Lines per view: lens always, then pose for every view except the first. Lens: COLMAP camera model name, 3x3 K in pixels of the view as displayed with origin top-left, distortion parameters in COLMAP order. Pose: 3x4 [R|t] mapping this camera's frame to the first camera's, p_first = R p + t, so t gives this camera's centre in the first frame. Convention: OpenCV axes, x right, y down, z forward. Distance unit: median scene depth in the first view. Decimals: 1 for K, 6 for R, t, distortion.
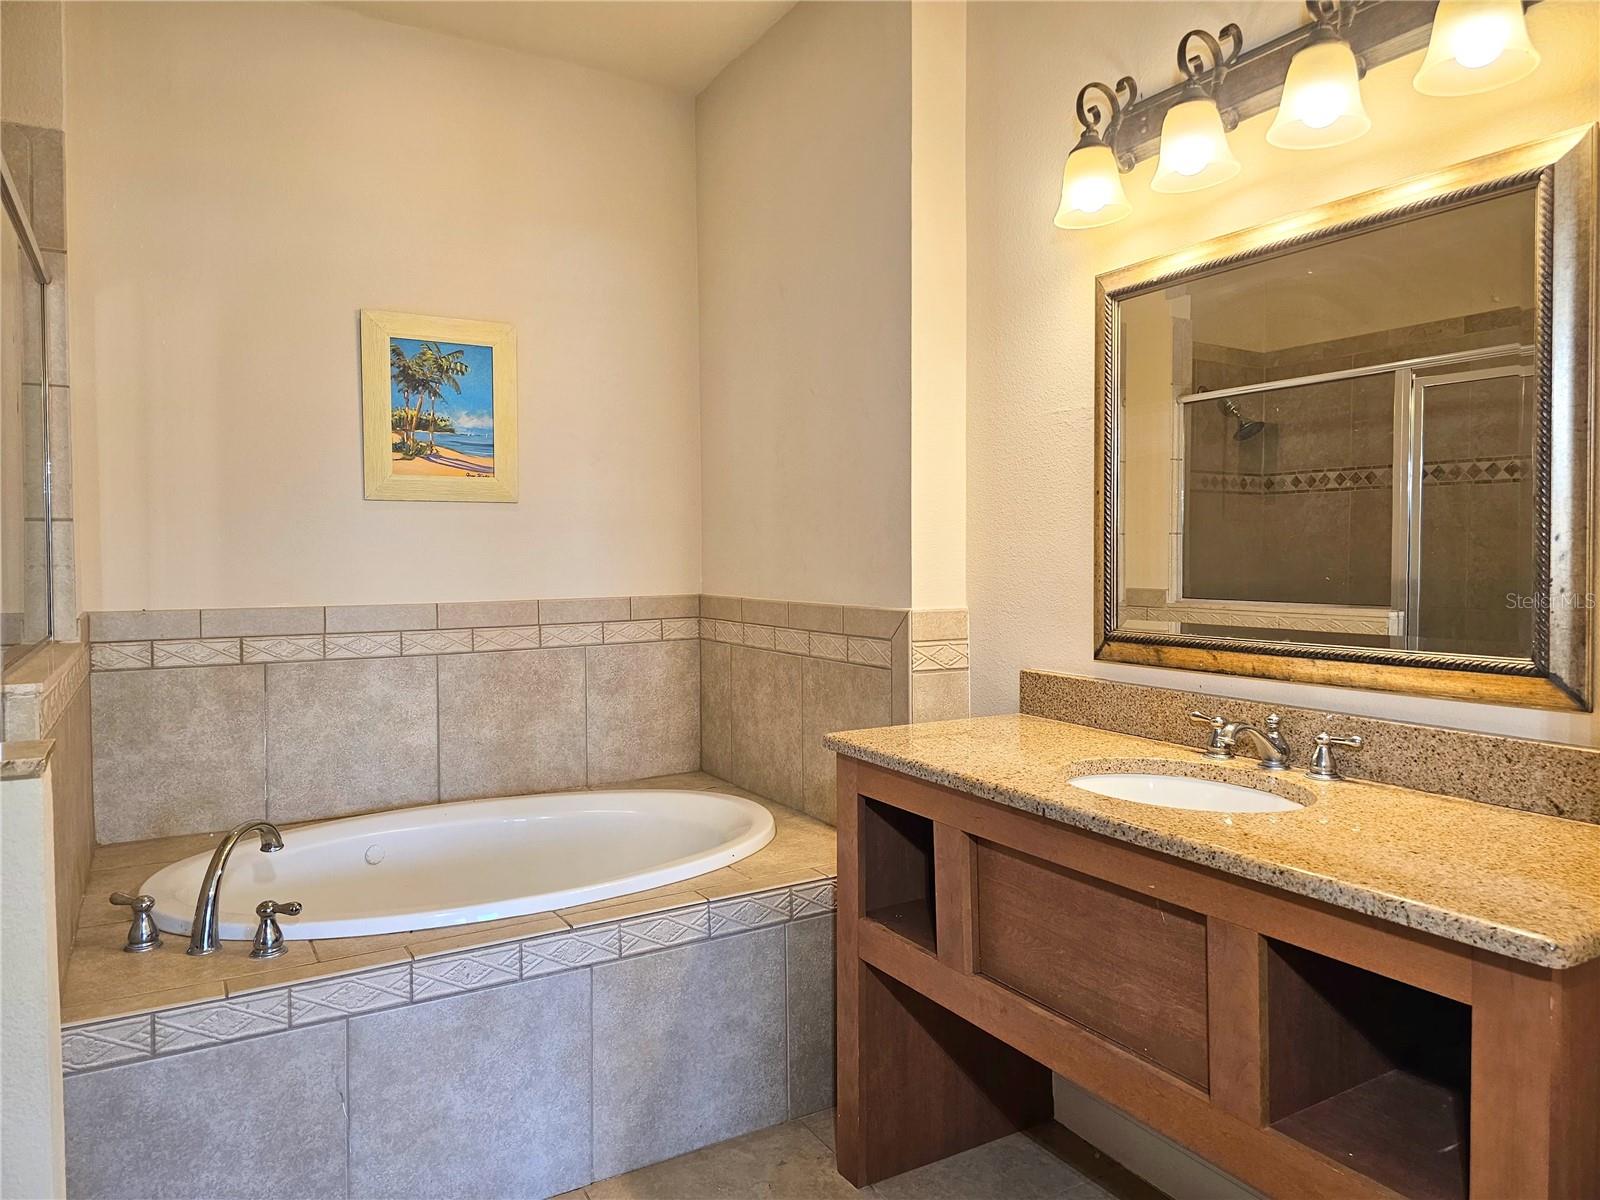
lens RADIAL K [[1070.4, 0, 803.7], [0, 1070.4, 577.5], [0, 0, 1]] dist [0.052154, -0.041573]
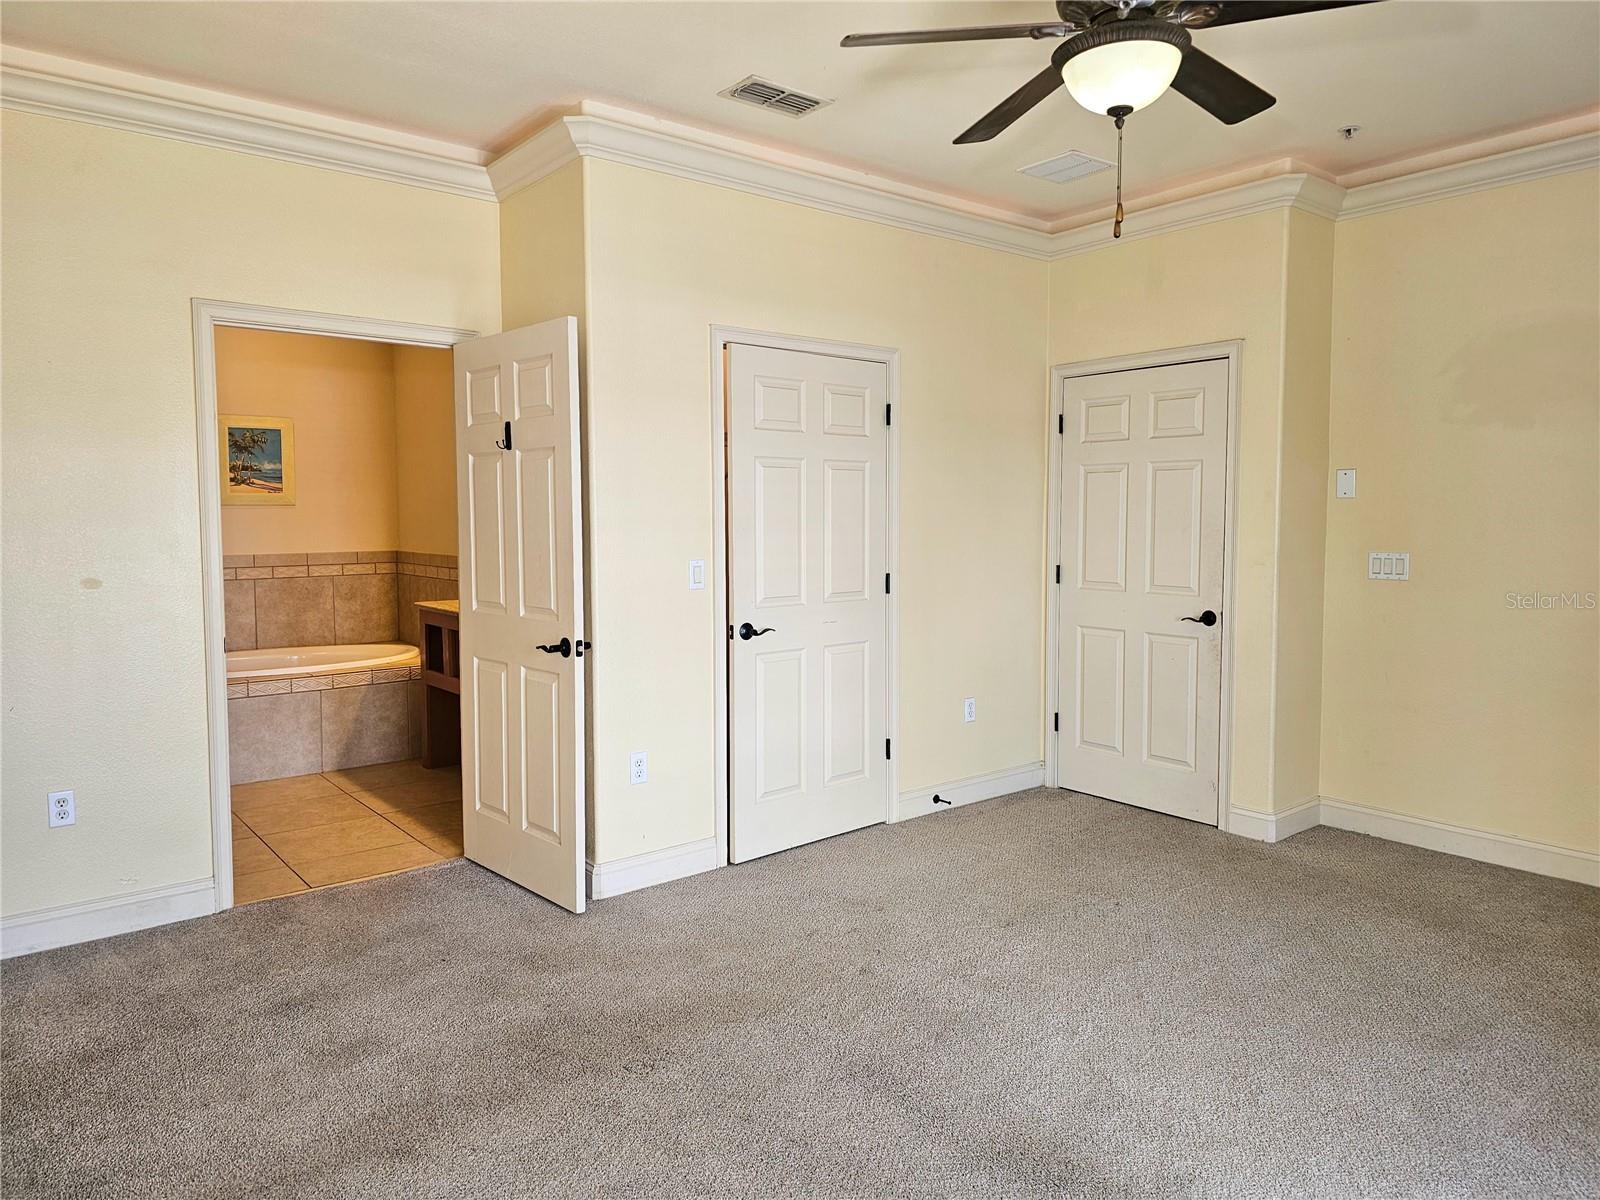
lens RADIAL K [[1070.4, 0, 805.7], [0, 1070.4, 574.8], [0, 0, 1]] dist [0.052154, -0.041573]
pose [[0.989170, -0.004762, 0.146697, 0.417500], [-0.000124, 0.999446, 0.033274, -0.006669], [-0.146774, -0.032932, 0.988622, -1.255839]]
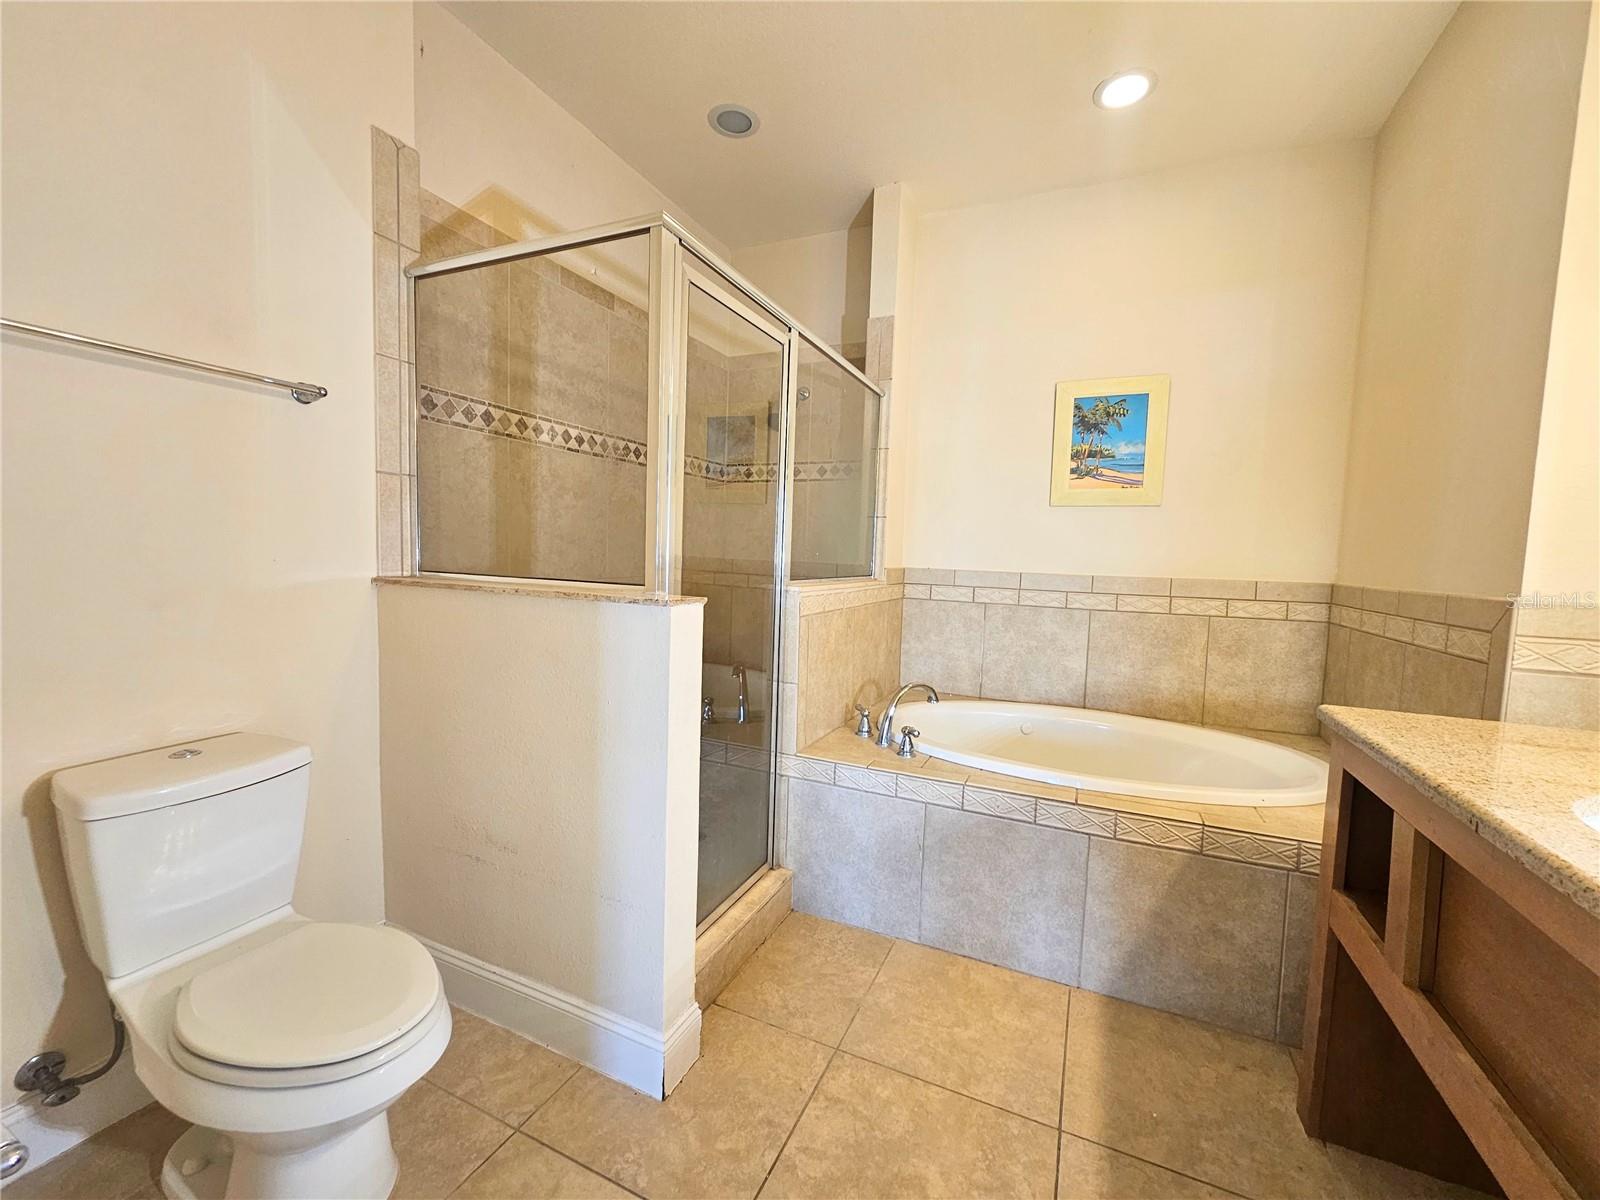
lens RADIAL K [[654.2, 0, 809.2], [0, 654.2, 599.7], [0, 0, 1]] dist [-0.000547, 0.000404]
pose [[0.578790, 0.082106, -0.811333, 0.171914], [-0.055990, 0.996572, 0.060910, 0.025077], [0.813552, 0.010173, 0.581403, 0.165781]]
